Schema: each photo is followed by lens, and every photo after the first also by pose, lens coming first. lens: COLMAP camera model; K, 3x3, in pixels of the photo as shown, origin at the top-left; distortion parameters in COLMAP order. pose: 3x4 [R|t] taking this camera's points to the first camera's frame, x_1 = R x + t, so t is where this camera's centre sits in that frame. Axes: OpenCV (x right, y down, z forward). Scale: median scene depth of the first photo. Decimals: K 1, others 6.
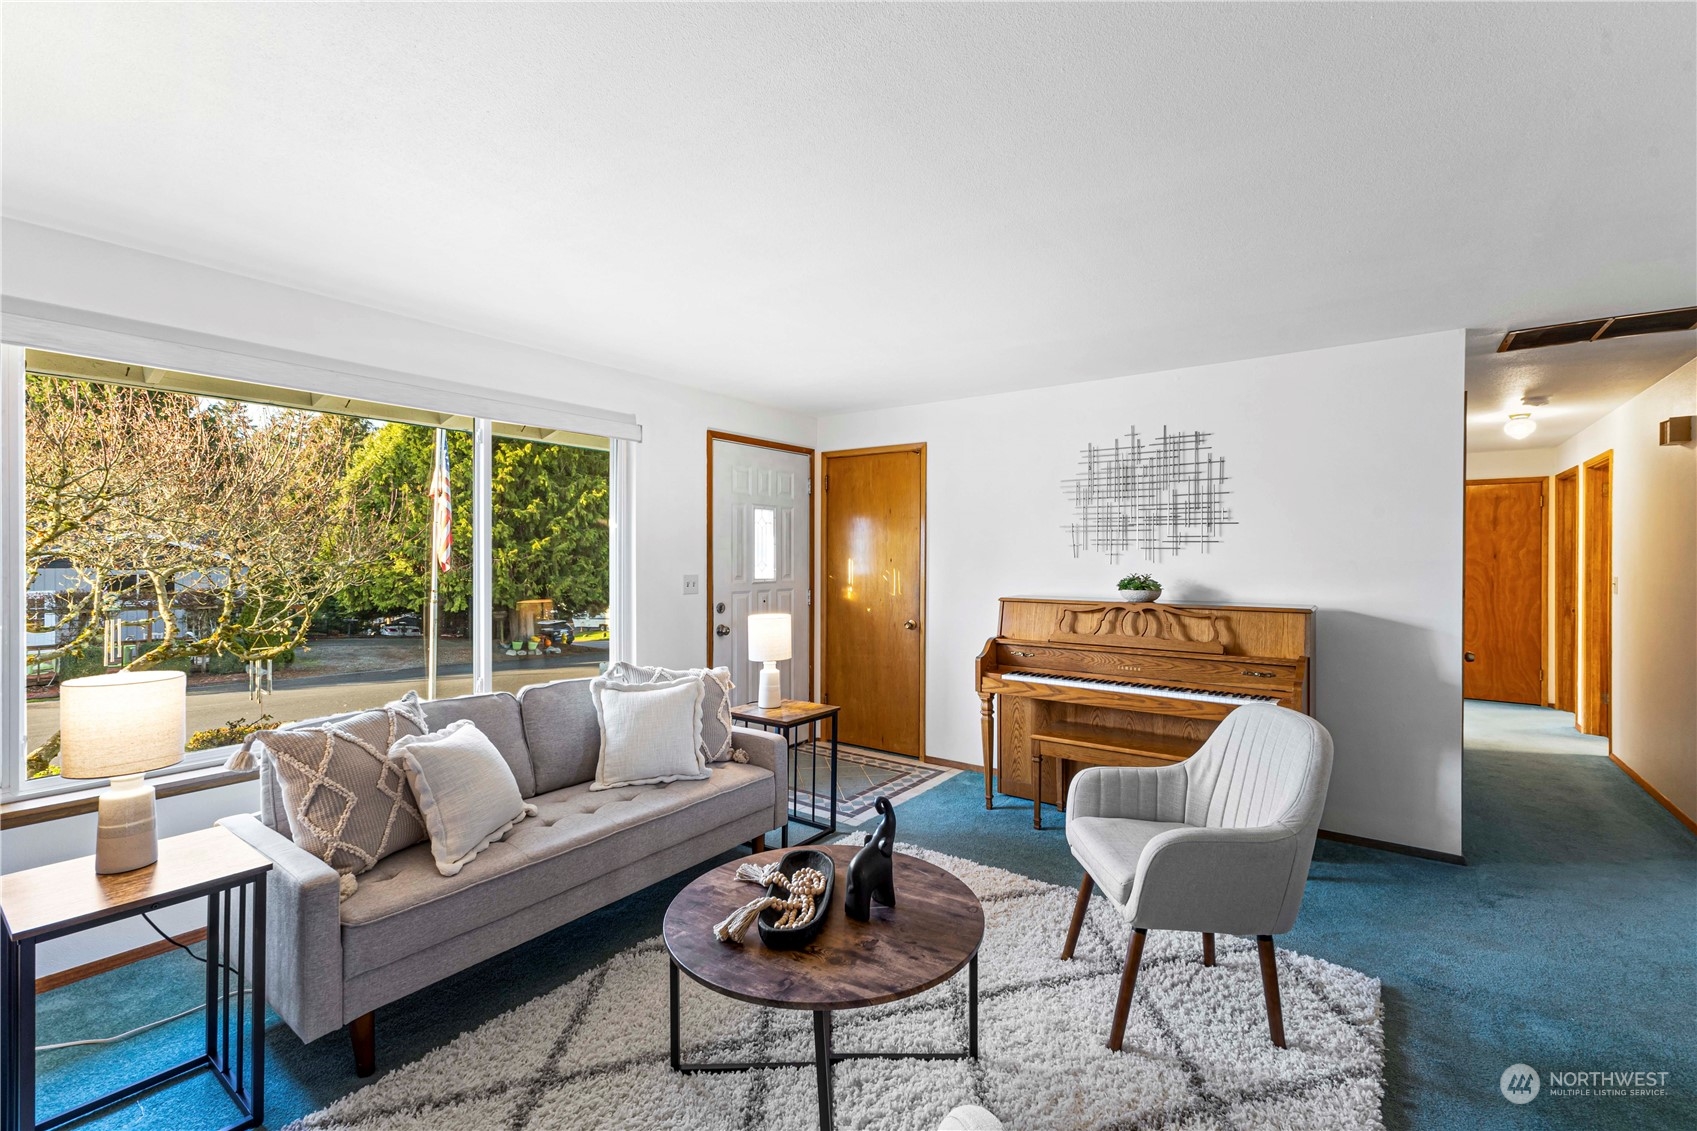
lens RADIAL K [[728.1, 0, 846.5], [0, 728.1, 559.2], [0, 0, 1]] dist [0.007585, -0.000372]
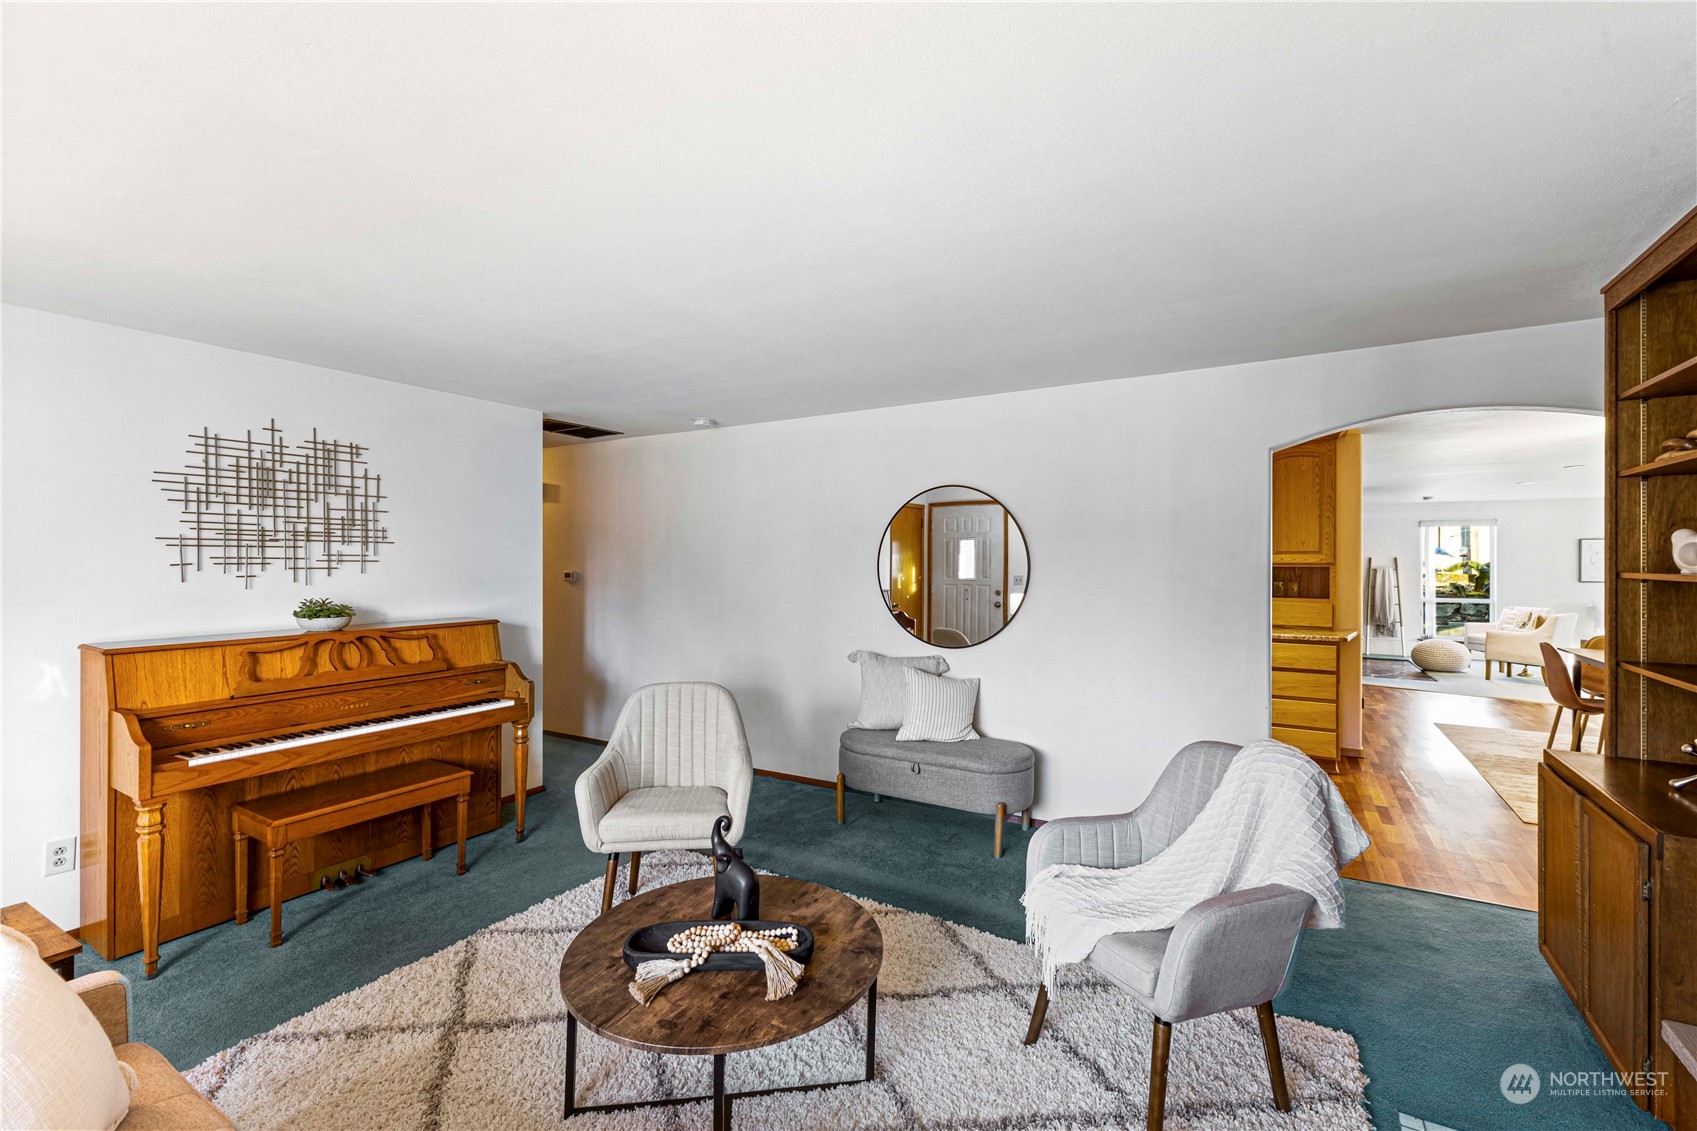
lens RADIAL K [[728.1, 0, 849.2], [0, 728.1, 562.8], [0, 0, 1]] dist [0.007585, -0.000372]
pose [[-0.094859, -0.005912, 0.995473, -0.508449], [0.005286, 0.999965, 0.006443, -0.024210], [-0.995477, 0.005873, -0.094824, 0.452949]]
